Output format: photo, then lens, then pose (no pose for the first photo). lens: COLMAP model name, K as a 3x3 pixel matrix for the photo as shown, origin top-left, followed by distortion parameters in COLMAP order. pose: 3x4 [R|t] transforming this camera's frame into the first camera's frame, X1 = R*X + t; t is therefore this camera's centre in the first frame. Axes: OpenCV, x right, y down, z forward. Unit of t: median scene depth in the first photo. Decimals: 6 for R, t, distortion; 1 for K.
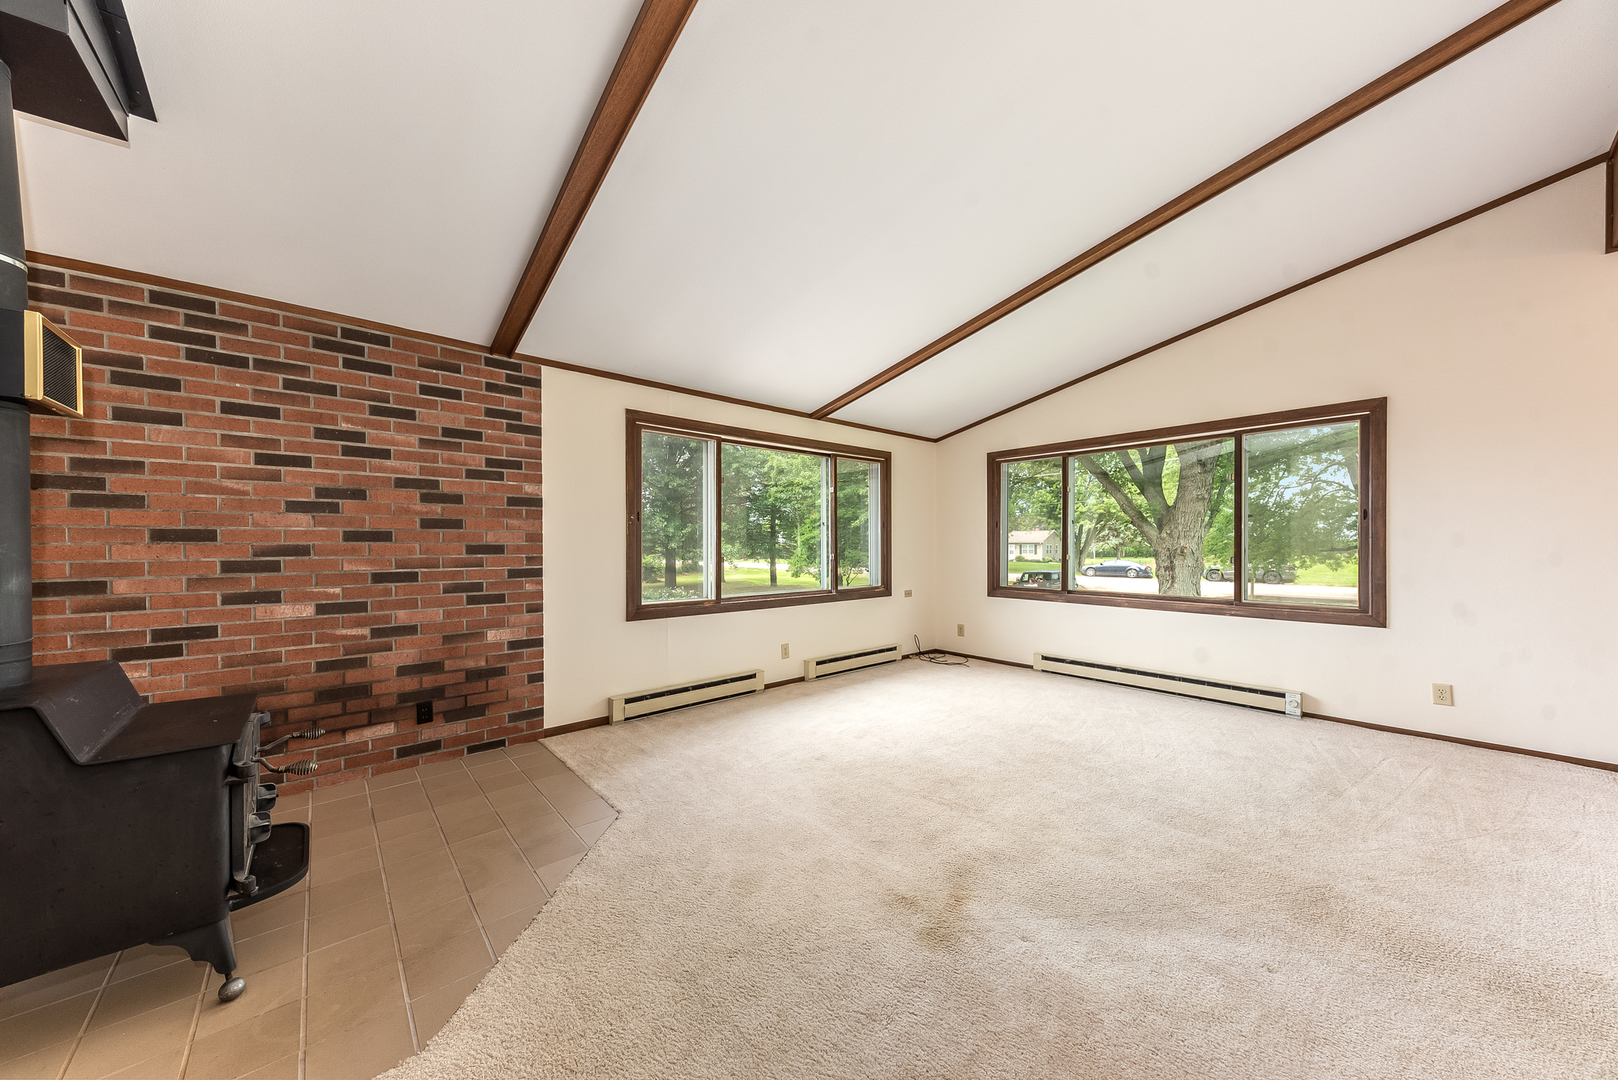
lens RADIAL K [[559.4, 0, 815.2], [0, 559.4, 549.0], [0, 0, 1]] dist [0.000853, 0.000020]
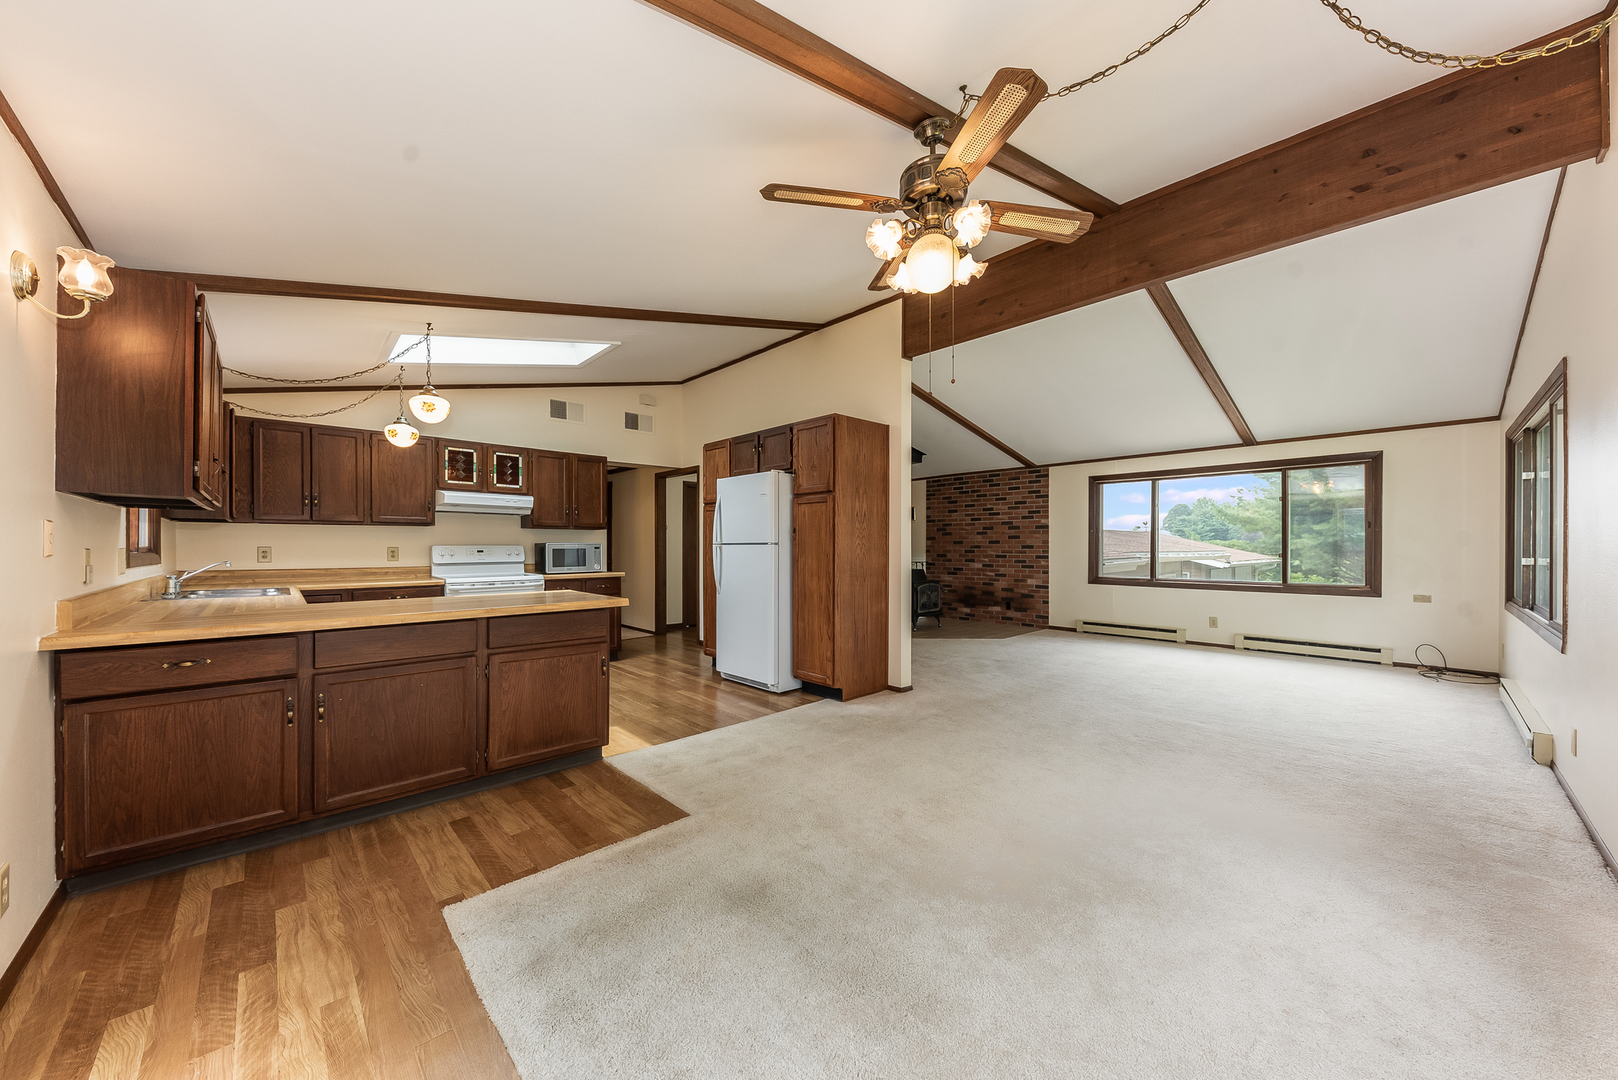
lens RADIAL K [[581.6, 0, 814.9], [0, 581.6, 542.7], [0, 0, 1]] dist [0.011305, 0.000126]
pose [[0.022710, 0.000173, -0.999742, 2.122270], [-0.003758, 0.999993, 0.000087, -0.015232], [0.999735, 0.003755, 0.022710, -0.020148]]
